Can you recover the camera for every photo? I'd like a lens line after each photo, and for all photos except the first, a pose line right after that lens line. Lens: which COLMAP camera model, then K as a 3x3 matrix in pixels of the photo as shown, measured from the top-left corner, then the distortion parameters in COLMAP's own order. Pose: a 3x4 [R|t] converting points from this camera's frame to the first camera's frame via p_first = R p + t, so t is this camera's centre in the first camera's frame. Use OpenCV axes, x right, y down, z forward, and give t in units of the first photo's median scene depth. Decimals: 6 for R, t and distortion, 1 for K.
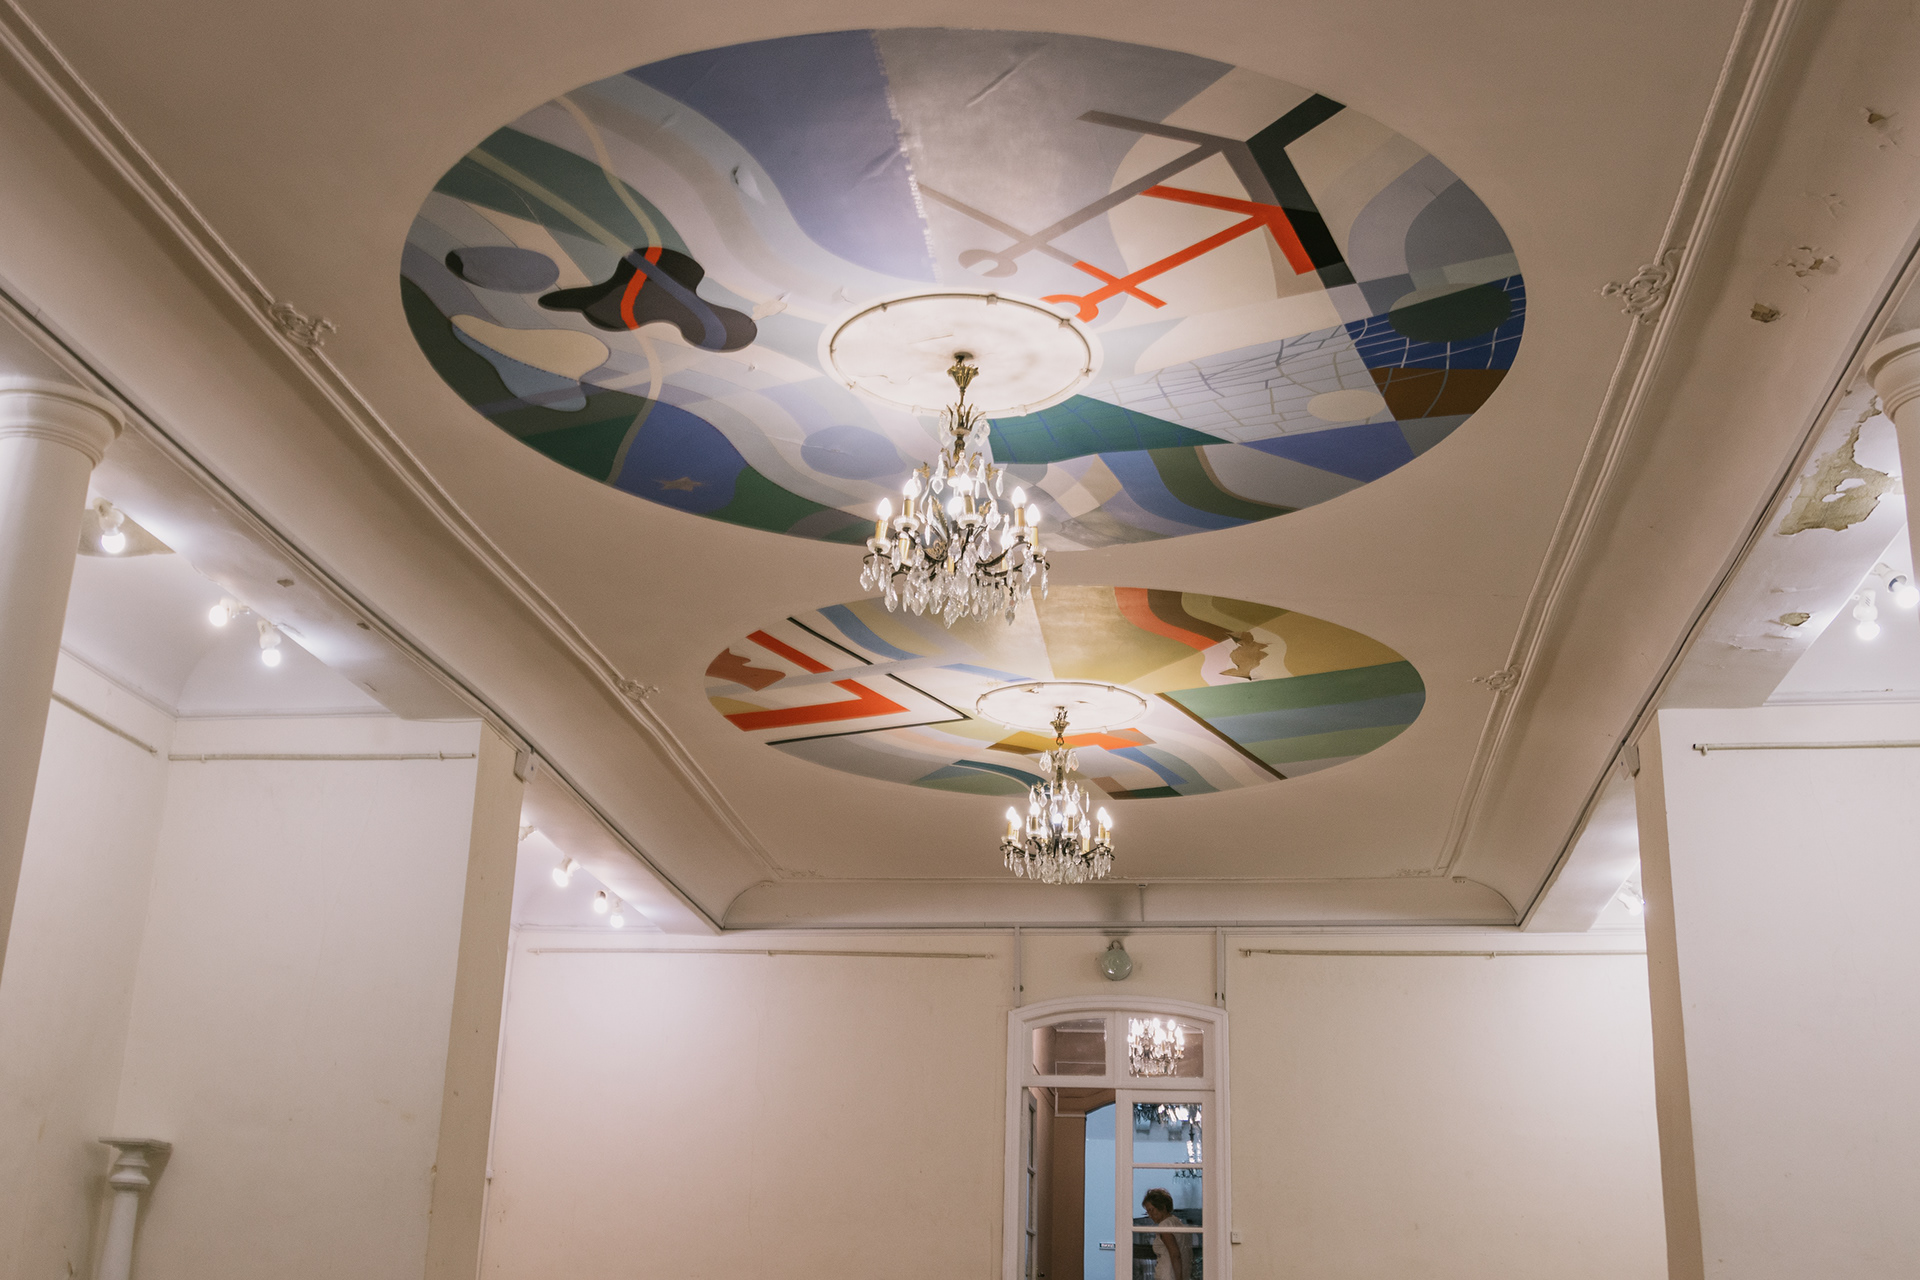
lens RADIAL K [[2129.2, 0, 931.9], [0, 2129.2, 641.1], [0, 0, 1]] dist [0.010046, 0.021946]
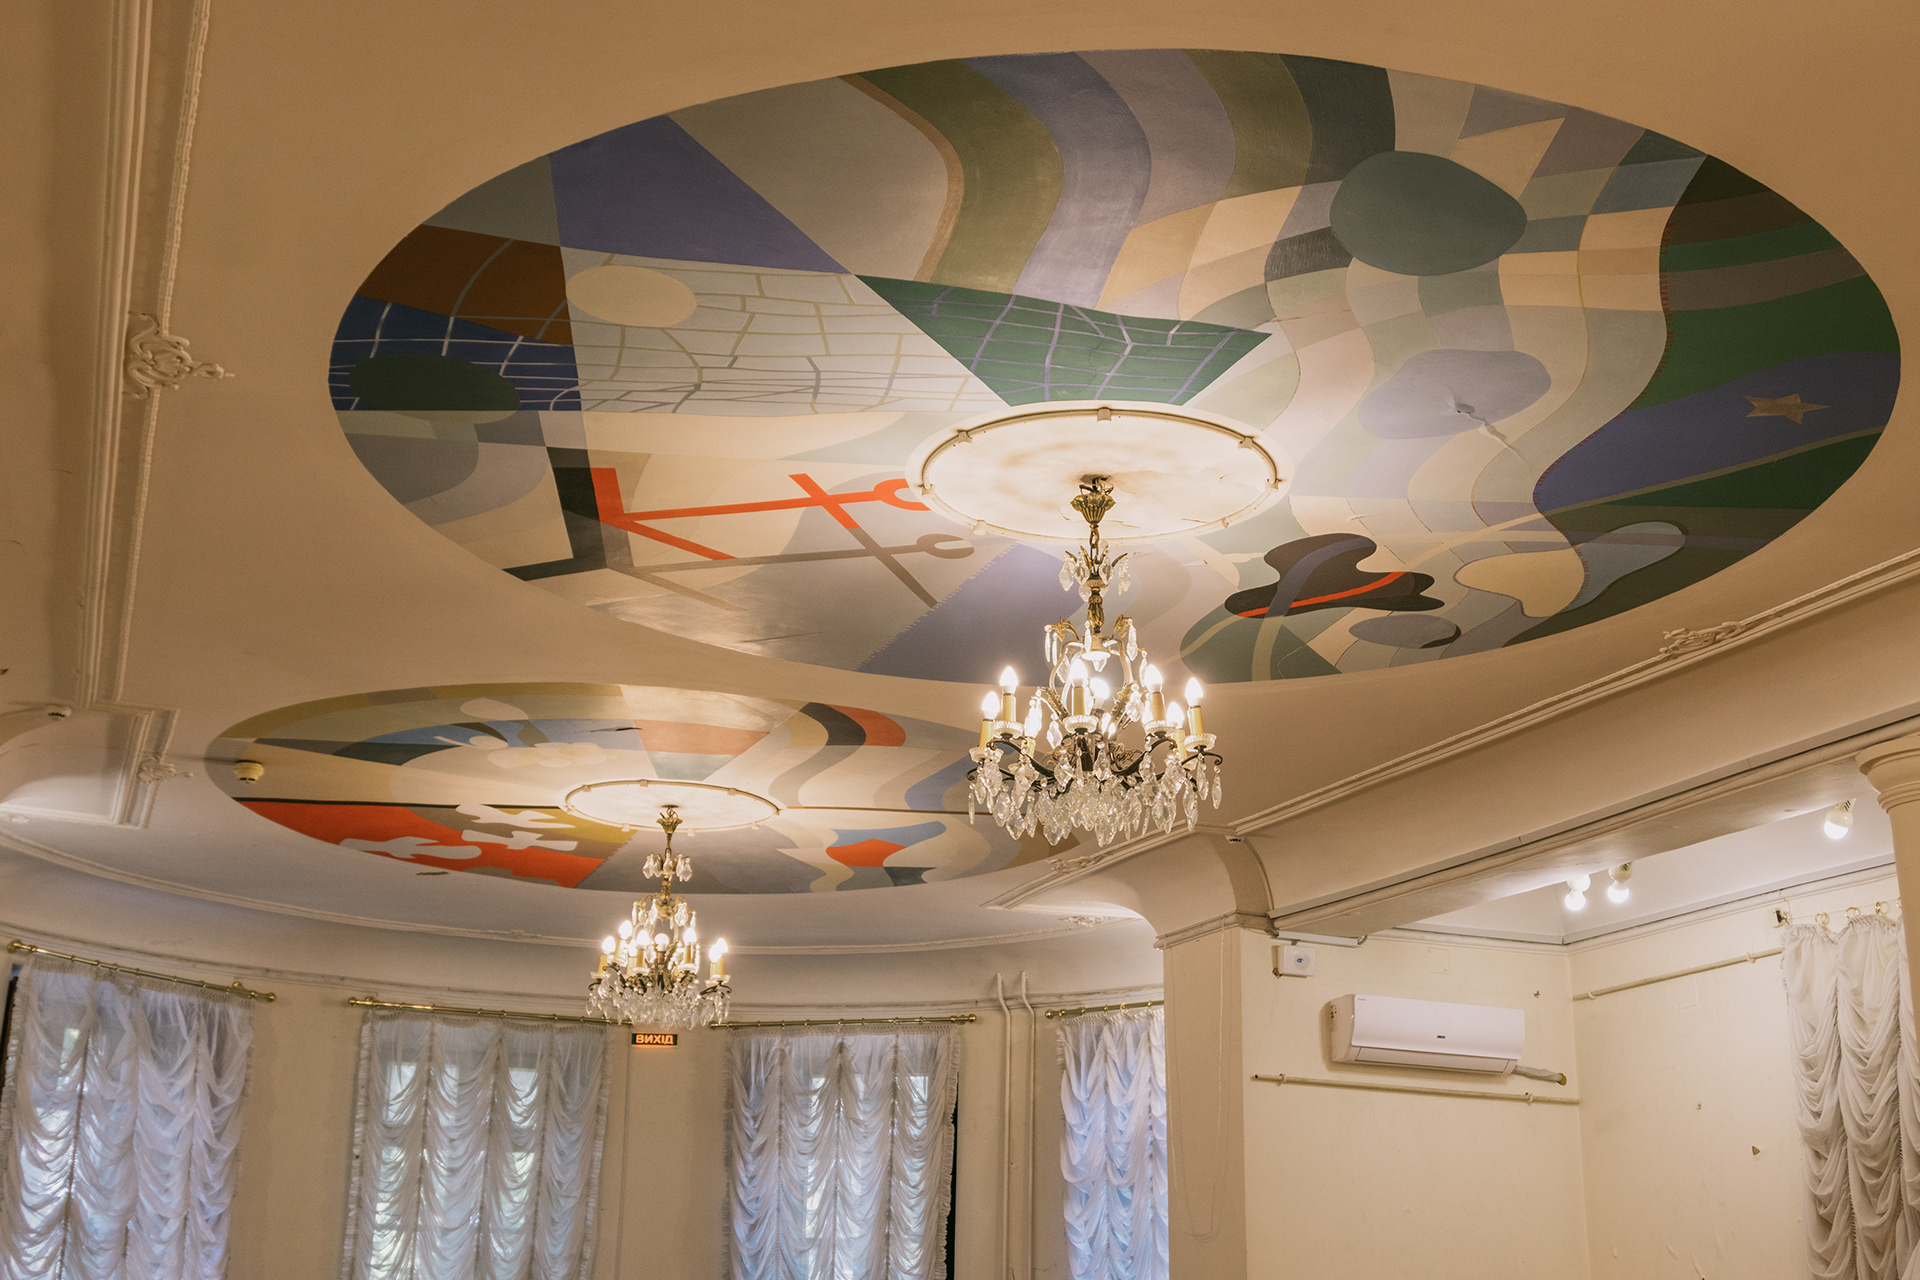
lens RADIAL K [[2129.2, 0, 931.9], [0, 2129.2, 641.1], [0, 0, 1]] dist [0.010046, 0.021946]
pose [[-0.868798, -0.197017, -0.454284, 0.401353], [0.121020, 0.805129, -0.580621, 0.343826], [0.480150, -0.559420, -0.675652, 1.497207]]
